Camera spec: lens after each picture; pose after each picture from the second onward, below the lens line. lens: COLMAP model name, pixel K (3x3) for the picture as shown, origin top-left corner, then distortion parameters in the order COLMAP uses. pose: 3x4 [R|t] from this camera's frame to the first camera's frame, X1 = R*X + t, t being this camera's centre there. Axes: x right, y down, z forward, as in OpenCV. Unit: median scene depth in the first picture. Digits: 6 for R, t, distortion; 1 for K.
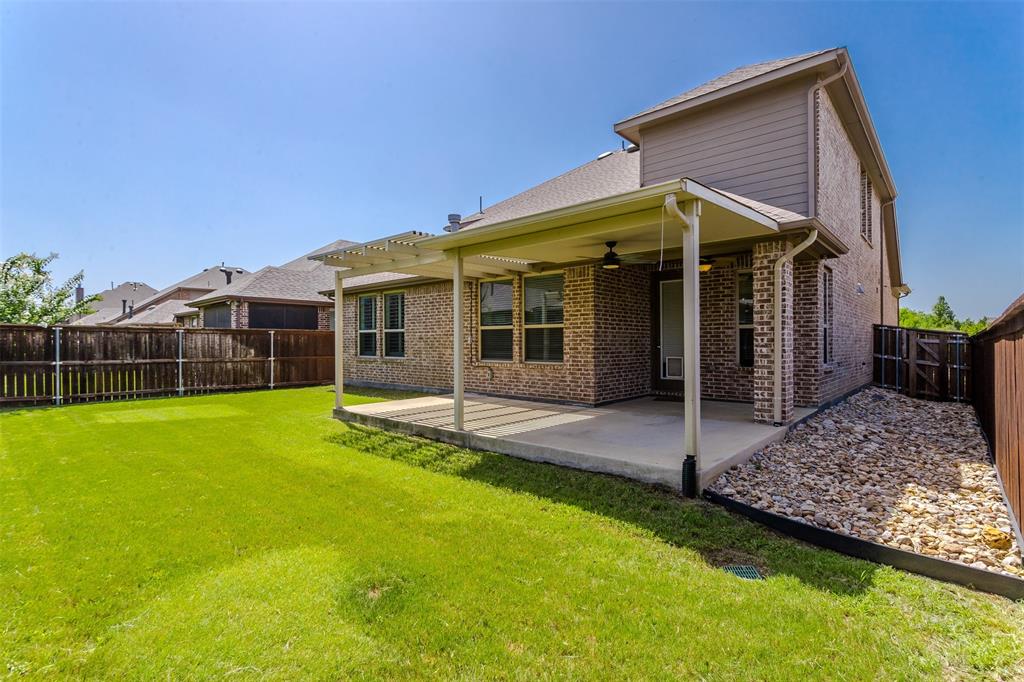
lens RADIAL K [[492.2, 0, 511.0], [0, 492.2, 338.5], [0, 0, 1]] dist [-0.001198, 0.001005]
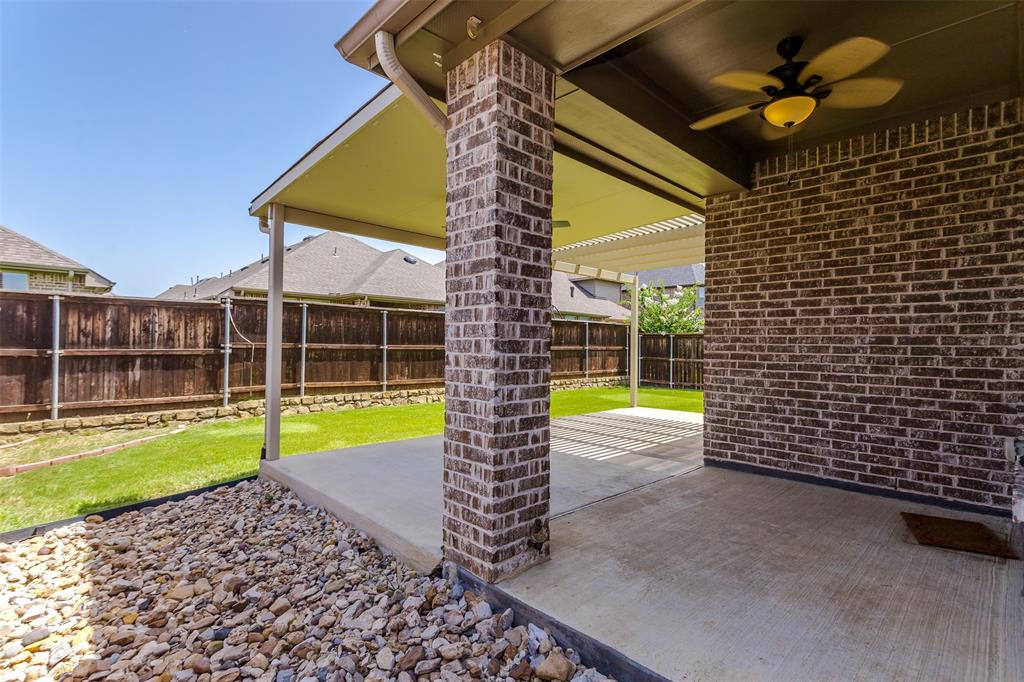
lens RADIAL K [[492.2, 0, 511.0], [0, 492.2, 338.5], [0, 0, 1]] dist [-0.001198, 0.001005]
pose [[-0.069794, -0.011381, -0.997497, 0.536527], [-0.006972, 0.999916, -0.010921, 0.007346], [0.997537, 0.006192, -0.069867, 0.615234]]
